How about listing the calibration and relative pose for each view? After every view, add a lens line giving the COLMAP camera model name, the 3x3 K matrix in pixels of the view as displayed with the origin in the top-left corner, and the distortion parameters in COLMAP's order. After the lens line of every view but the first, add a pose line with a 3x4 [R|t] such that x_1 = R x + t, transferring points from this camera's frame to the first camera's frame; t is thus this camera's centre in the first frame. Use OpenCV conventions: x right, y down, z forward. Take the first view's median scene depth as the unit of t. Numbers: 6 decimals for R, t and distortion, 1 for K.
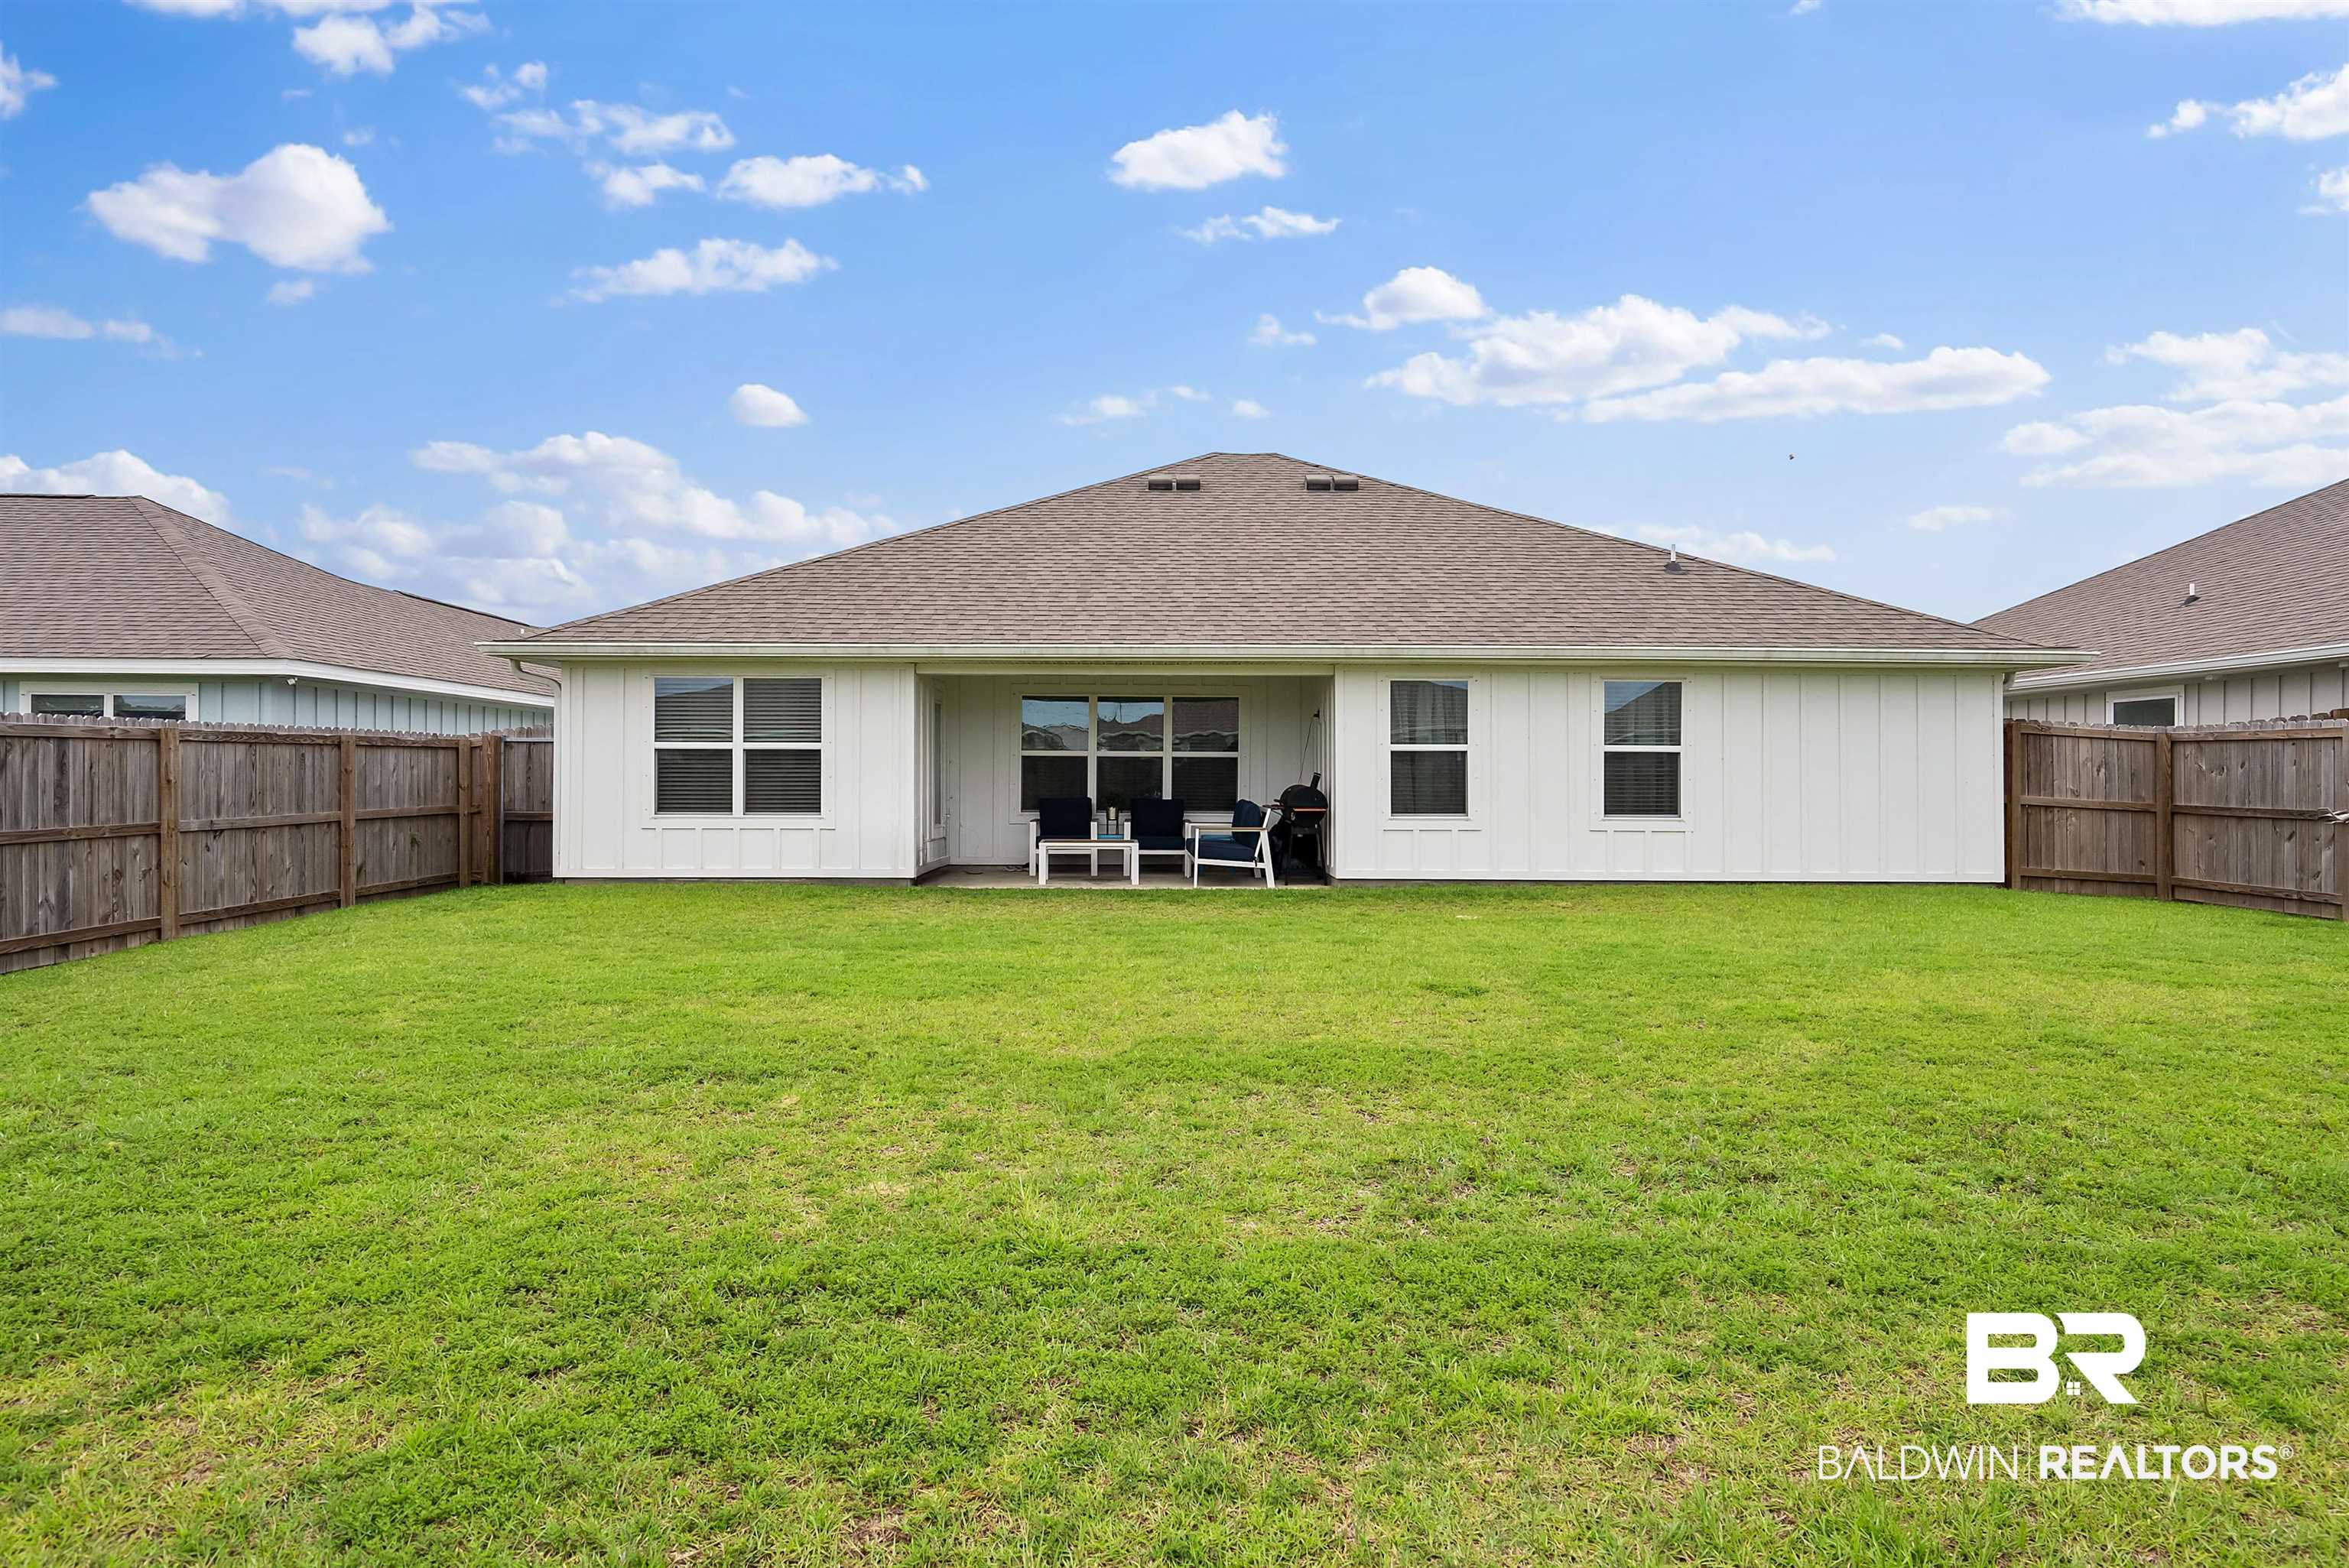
lens RADIAL K [[1361.8, 0, 1174.5], [0, 1361.8, 784.0], [0, 0, 1]] dist [0.013602, -0.000045]
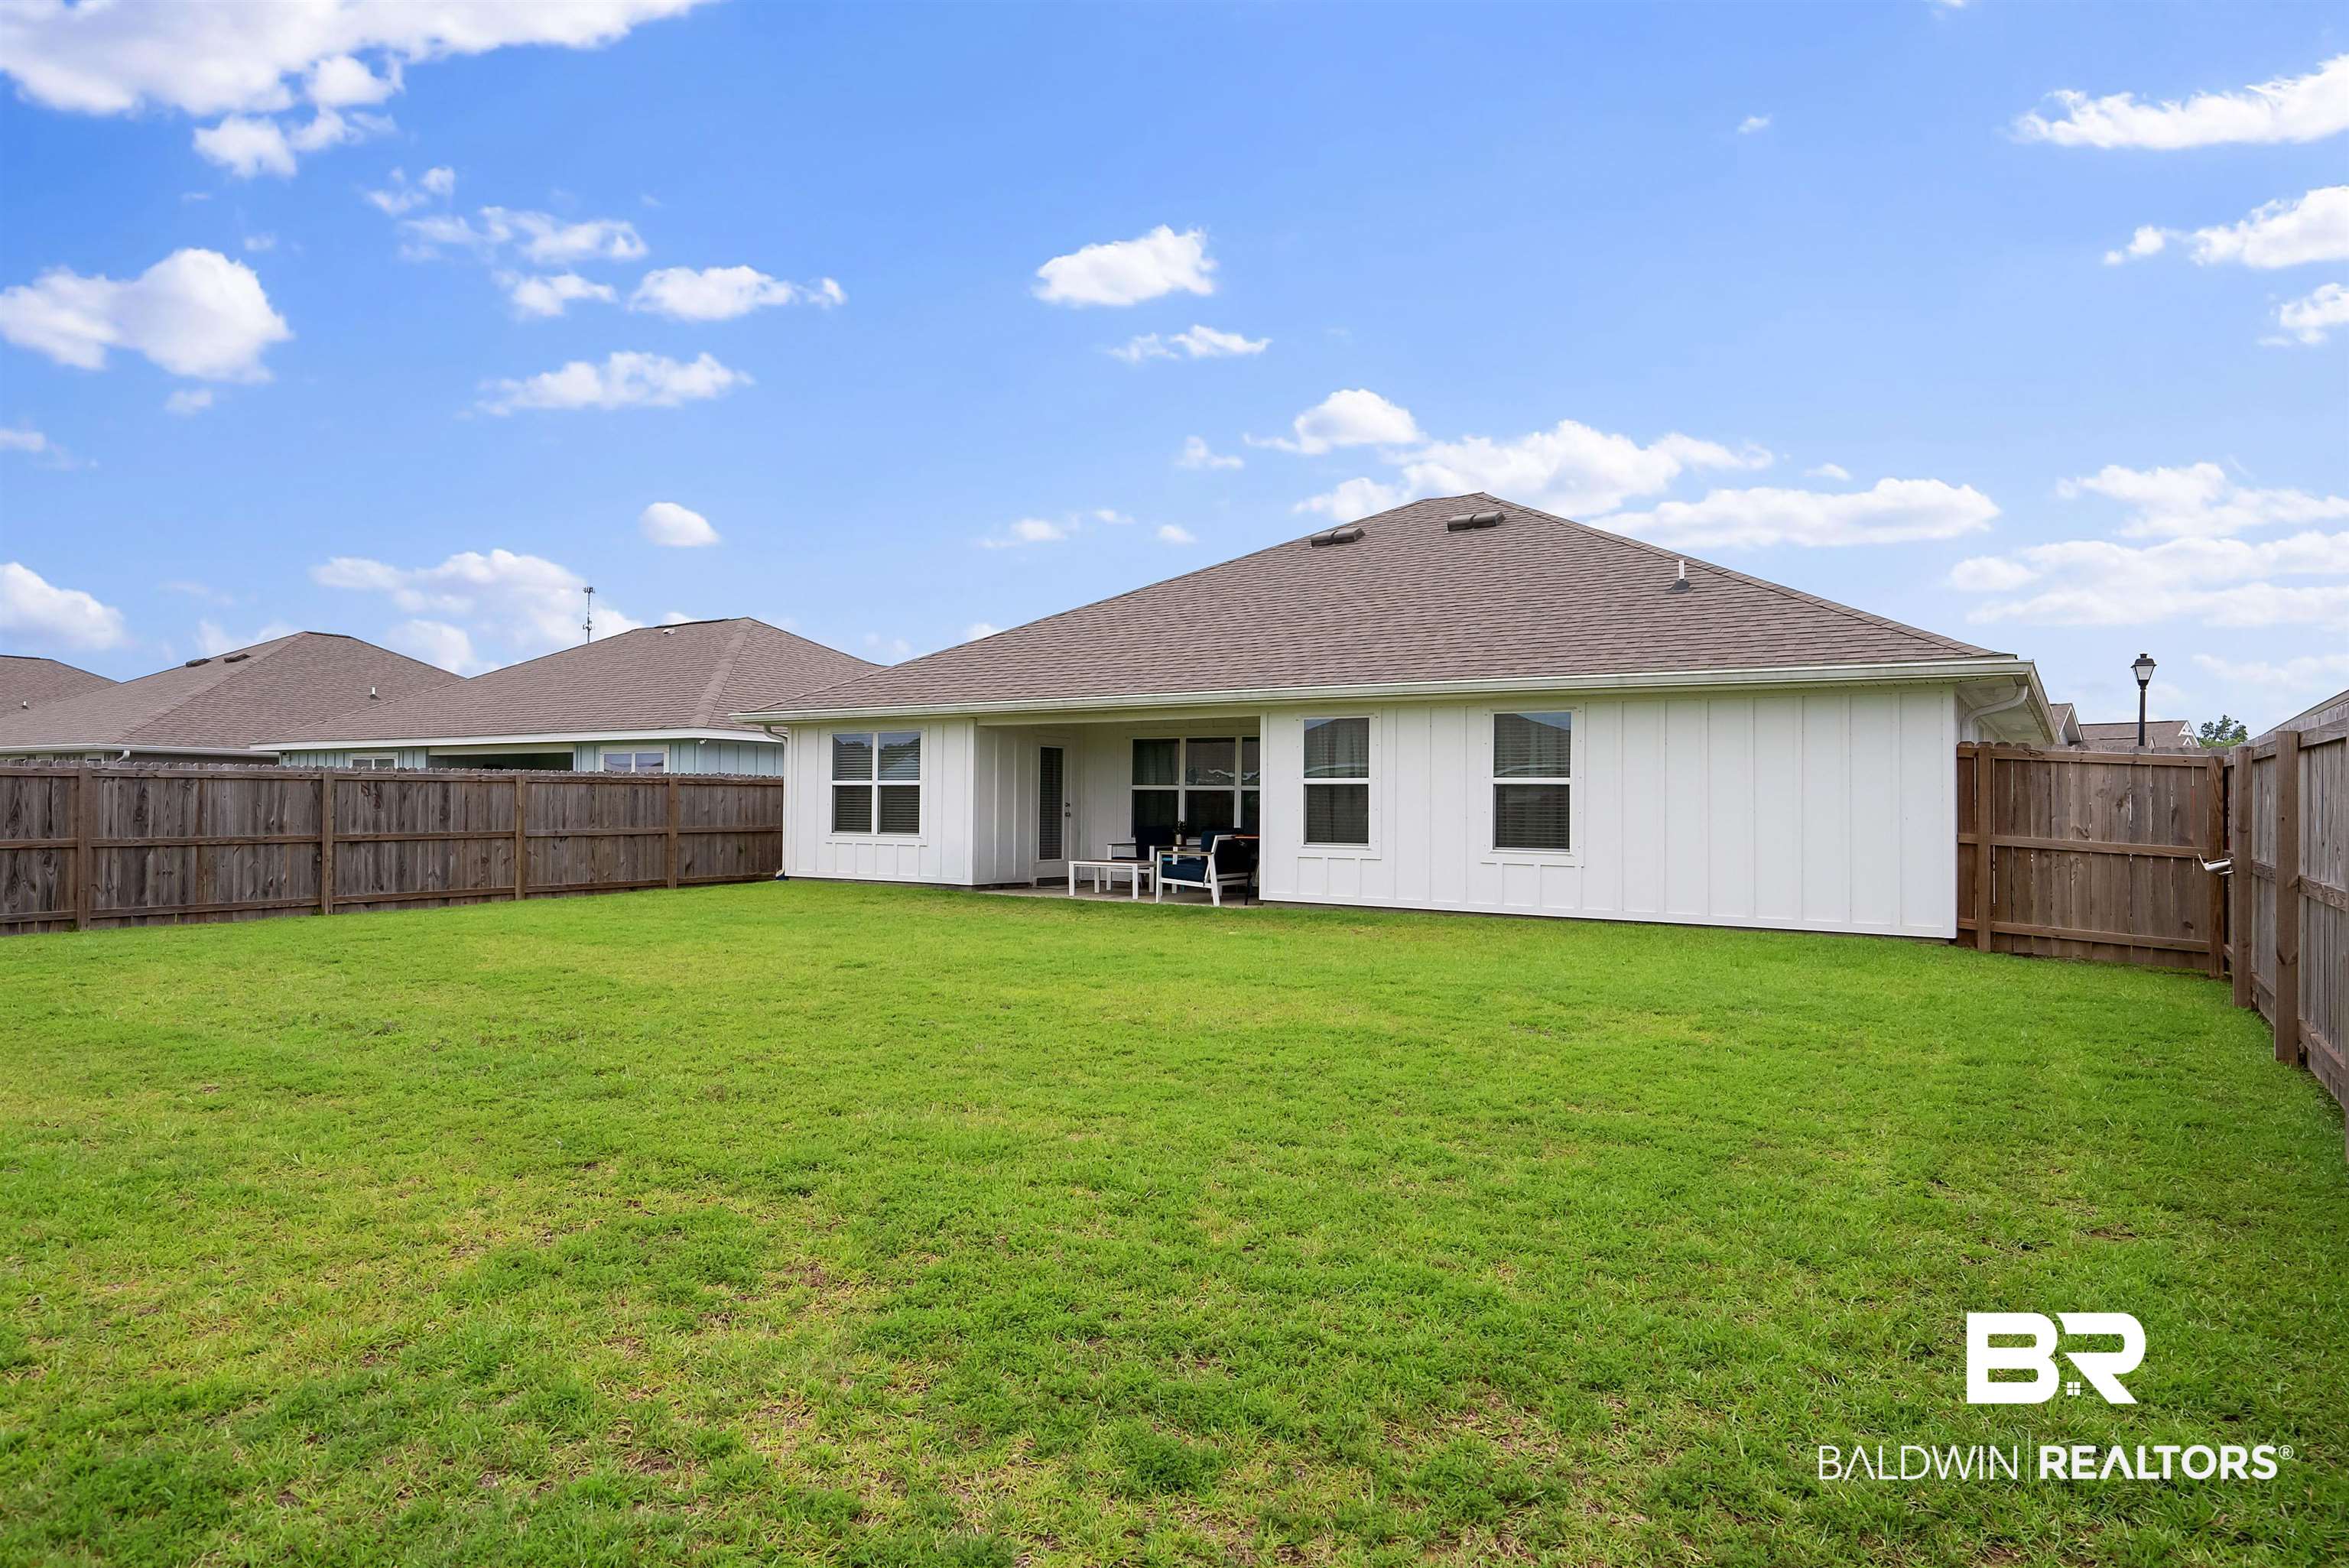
lens RADIAL K [[1415.5, 0, 1174.5], [0, 1415.5, 784.0], [0, 0, 1]] dist [0.001491, 0.000373]
pose [[0.826227, -0.004906, -0.563316, 0.707342], [-0.008971, 0.999721, -0.021865, 0.000996], [0.563266, 0.023119, 0.825952, 0.011590]]
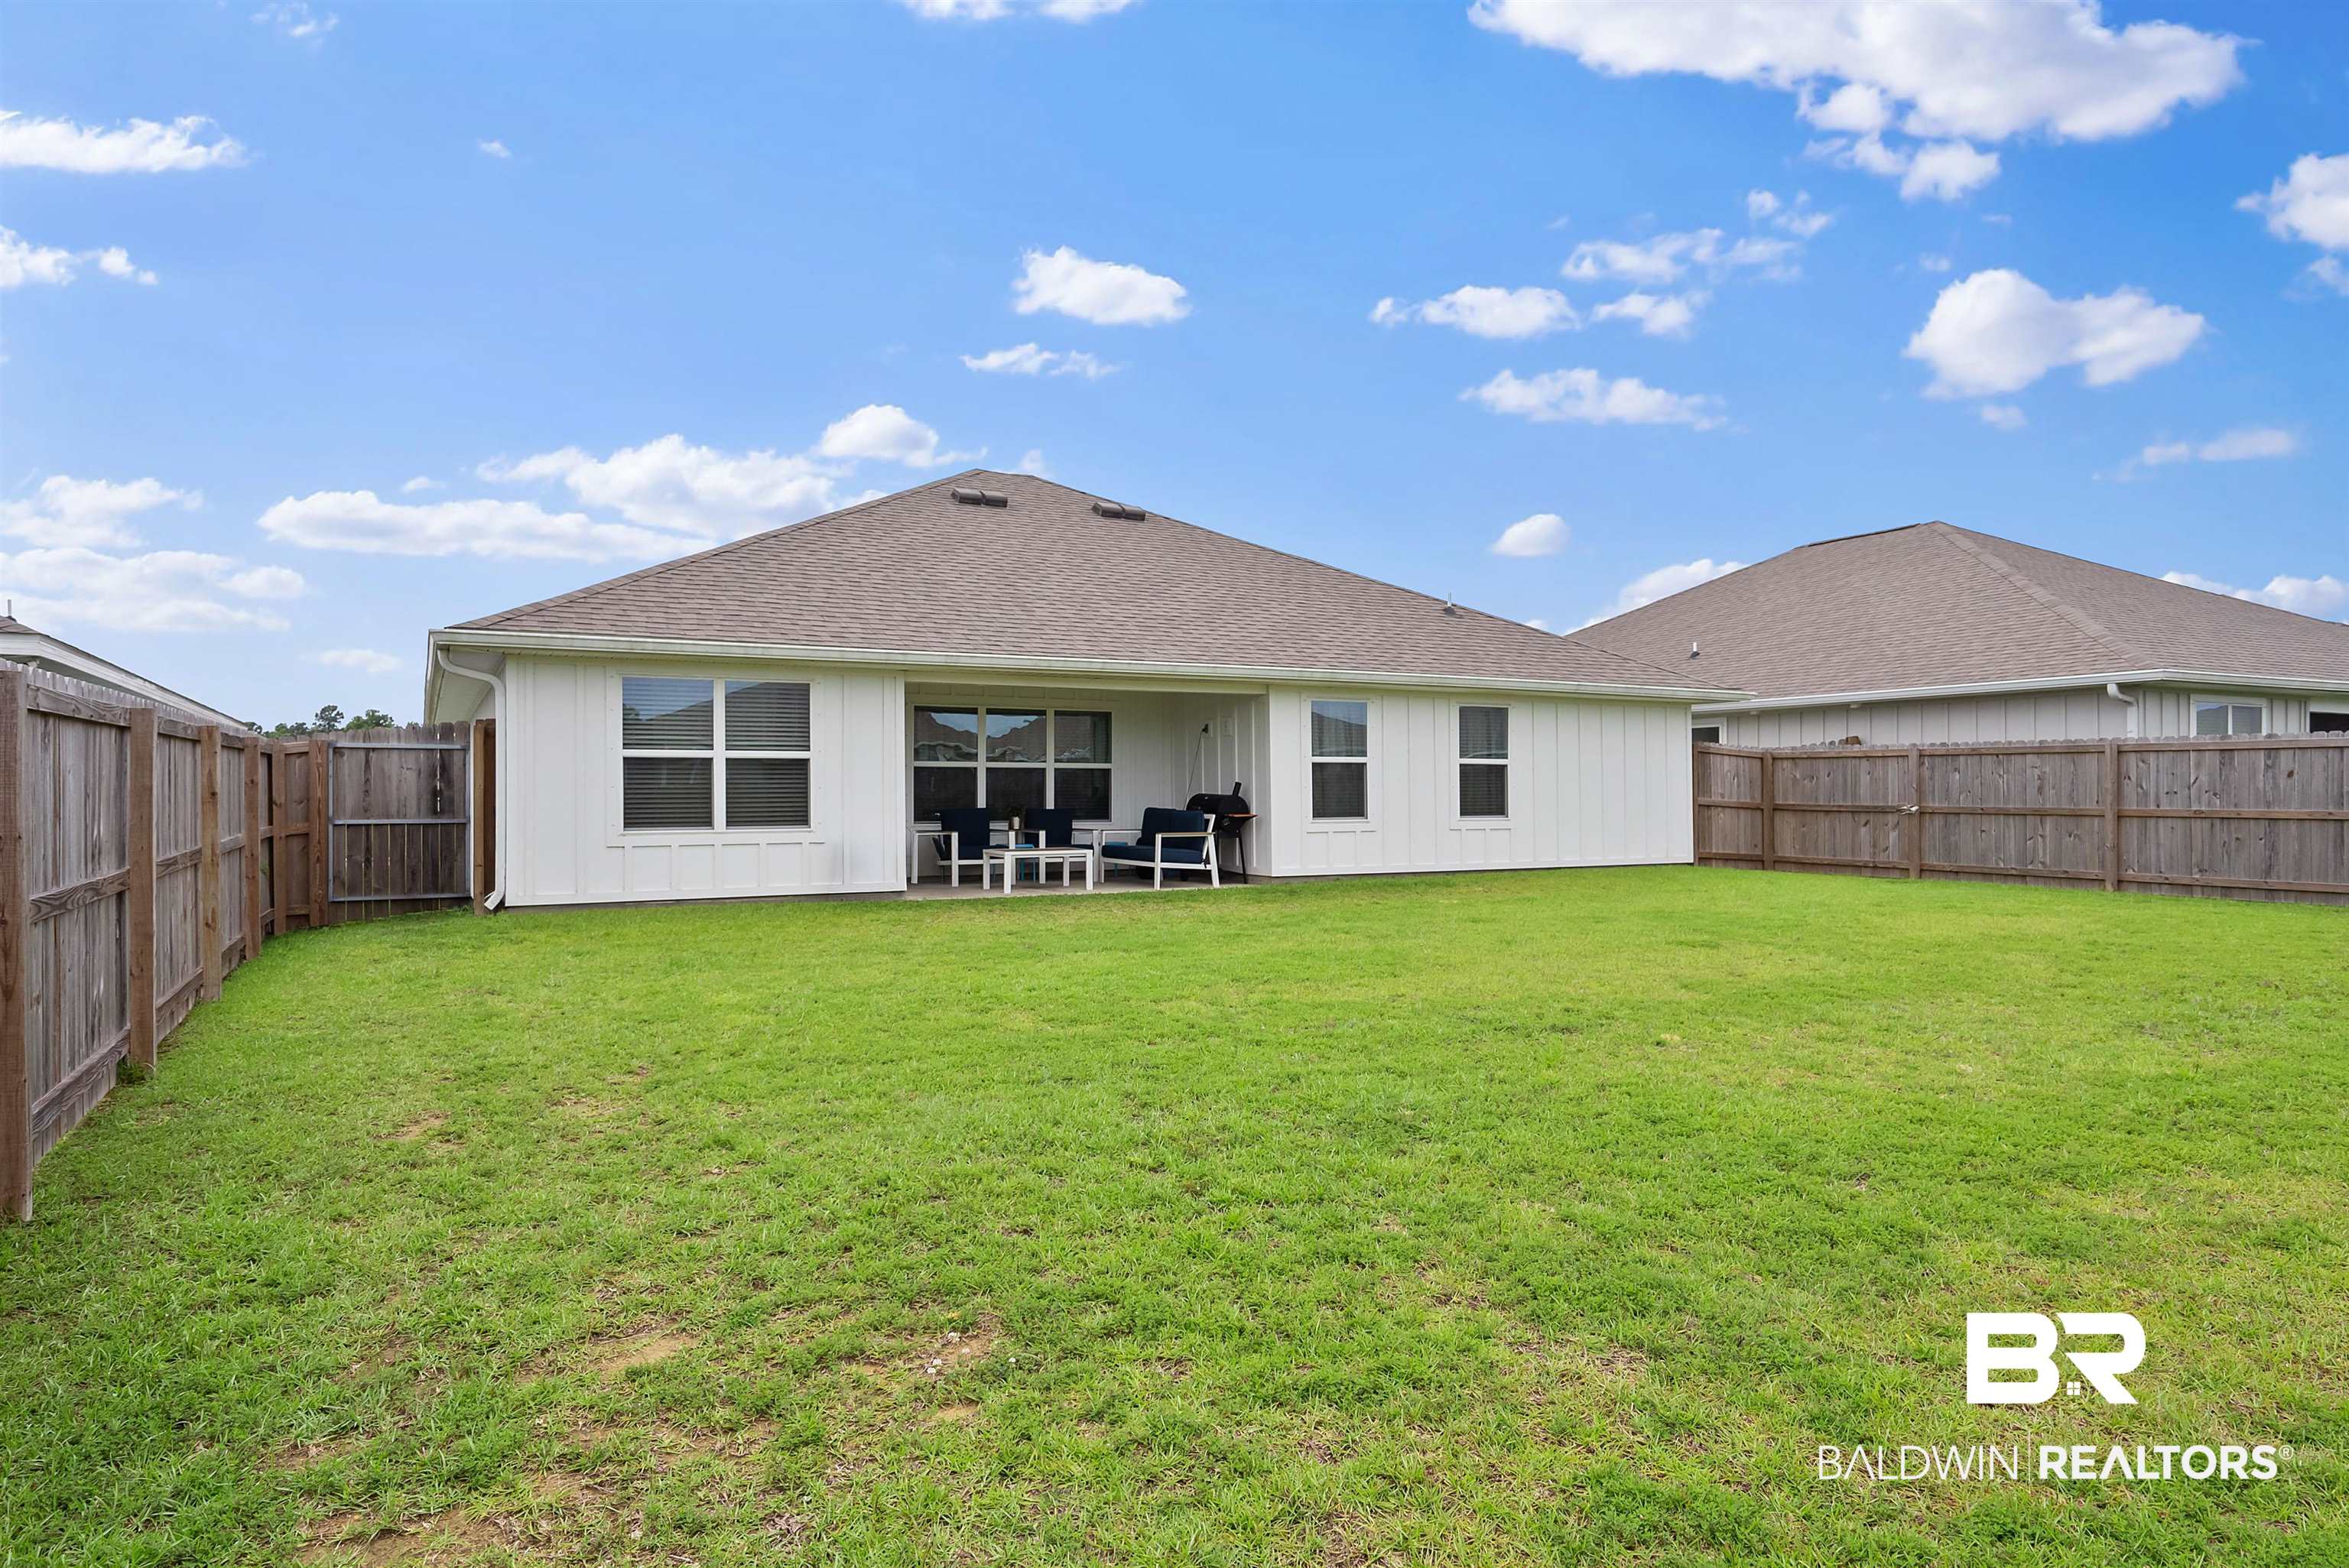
lens RADIAL K [[1415.5, 0, 1174.5], [0, 1415.5, 784.0], [0, 0, 1]] dist [0.001491, 0.000373]
pose [[0.884107, -0.003520, 0.467271, -0.491178], [0.006070, 0.999974, -0.003953, -0.002360], [-0.467245, 0.006331, 0.884105, 0.014041]]
